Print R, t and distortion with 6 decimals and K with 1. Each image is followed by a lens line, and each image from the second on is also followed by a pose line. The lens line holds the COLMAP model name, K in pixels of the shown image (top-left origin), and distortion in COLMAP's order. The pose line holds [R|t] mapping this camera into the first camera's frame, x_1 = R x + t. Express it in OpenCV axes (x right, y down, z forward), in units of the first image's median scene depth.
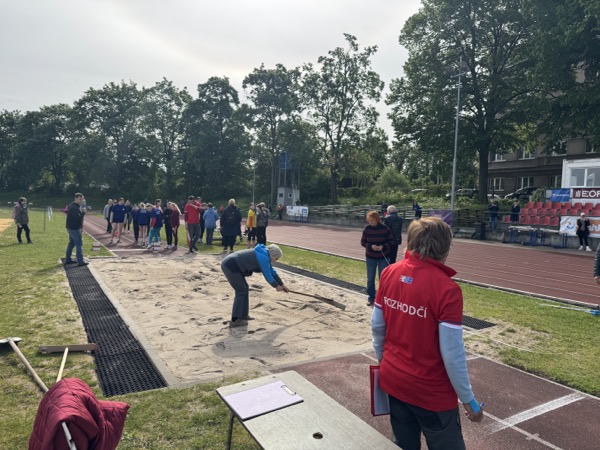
lens RADIAL K [[417.4, 0, 299.3], [0, 417.4, 228.5], [0, 0, 1]] dist [0.057082, -0.055987]
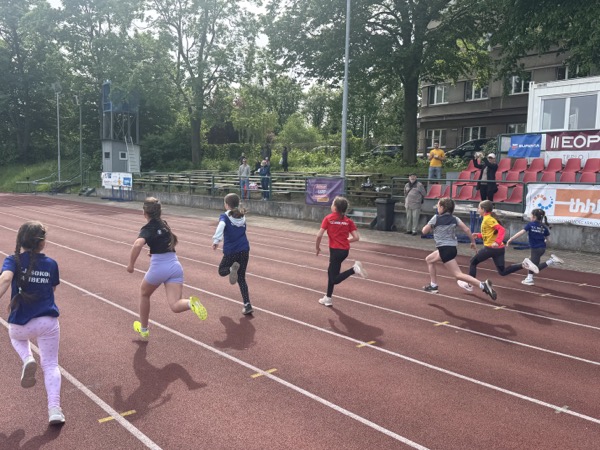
lens RADIAL K [[575.8, 0, 301.1], [0, 575.8, 224.3], [0, 0, 1]] dist [0.028785, 0.000000]
pose [[0.982406, -0.021443, 0.185524, 0.190544], [0.015760, 0.999362, 0.032049, -0.005897], [-0.186093, -0.028561, 0.982117, 0.314137]]
